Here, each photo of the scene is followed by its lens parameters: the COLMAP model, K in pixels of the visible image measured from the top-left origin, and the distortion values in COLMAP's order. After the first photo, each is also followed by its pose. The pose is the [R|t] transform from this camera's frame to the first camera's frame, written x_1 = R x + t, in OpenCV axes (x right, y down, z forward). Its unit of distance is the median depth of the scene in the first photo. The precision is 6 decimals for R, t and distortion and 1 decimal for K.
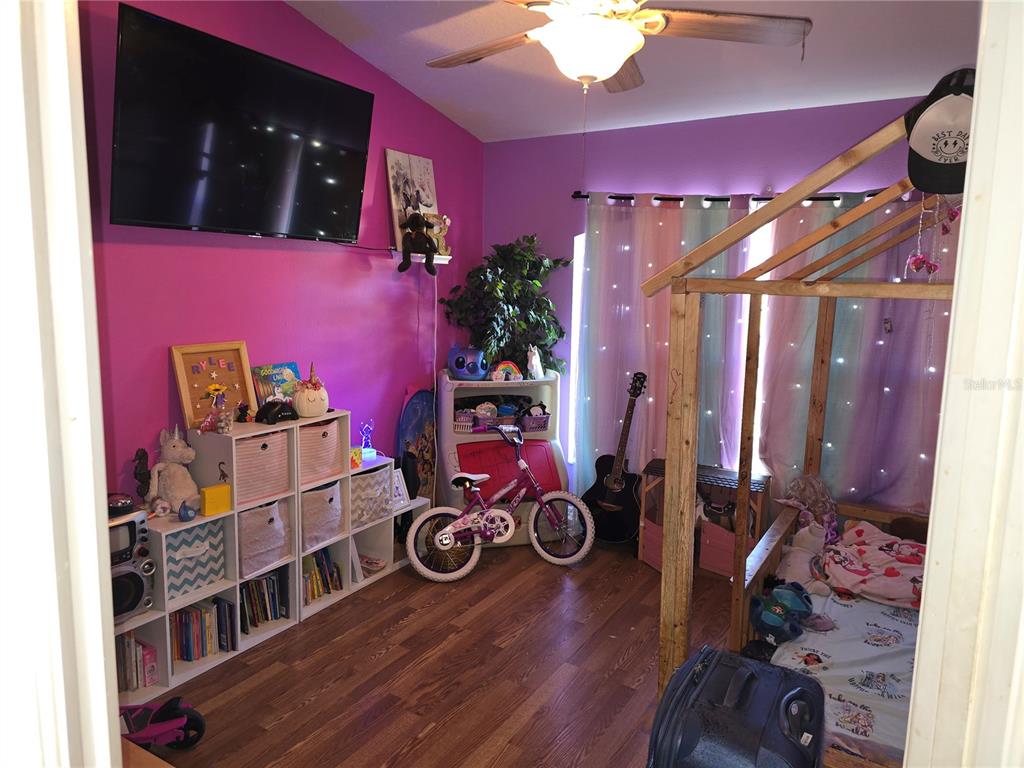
lens RADIAL K [[685.2, 0, 510.4], [0, 685.2, 375.6], [0, 0, 1]] dist [0.068160, -0.072236]
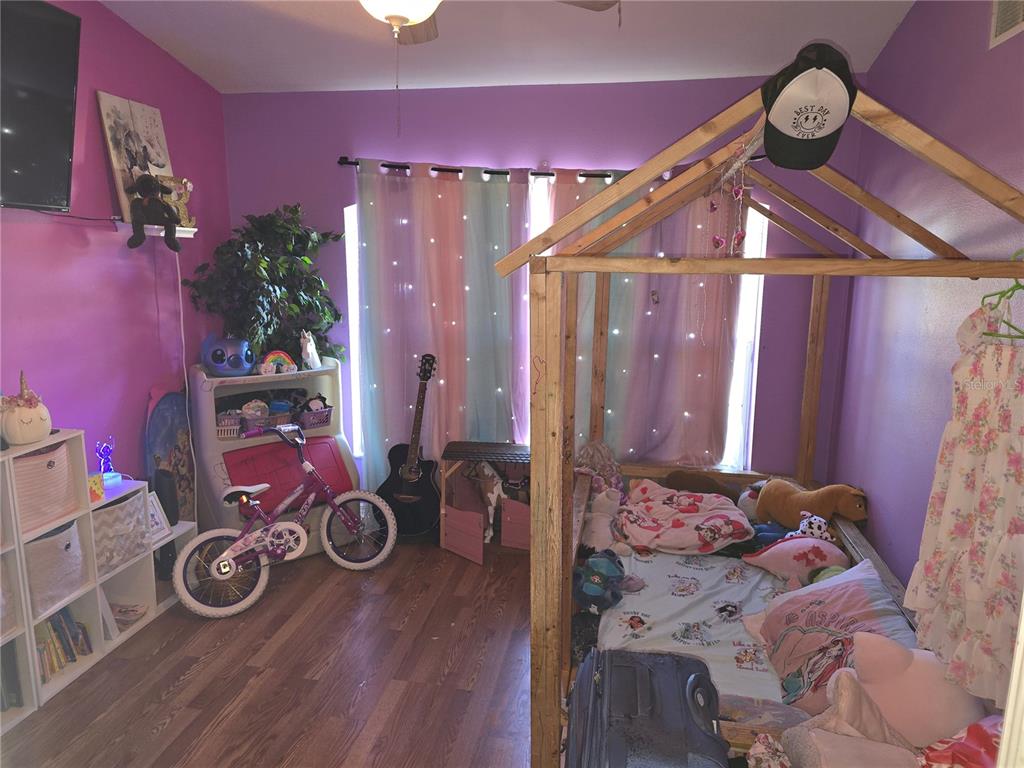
lens RADIAL K [[685.2, 0, 514.2], [0, 685.2, 382.1], [0, 0, 1]] dist [0.068160, -0.072236]
pose [[0.925152, -0.079276, 0.371227, -0.061289], [0.062491, 0.996414, 0.057050, -0.013865], [-0.374418, -0.029582, 0.926788, 0.079317]]
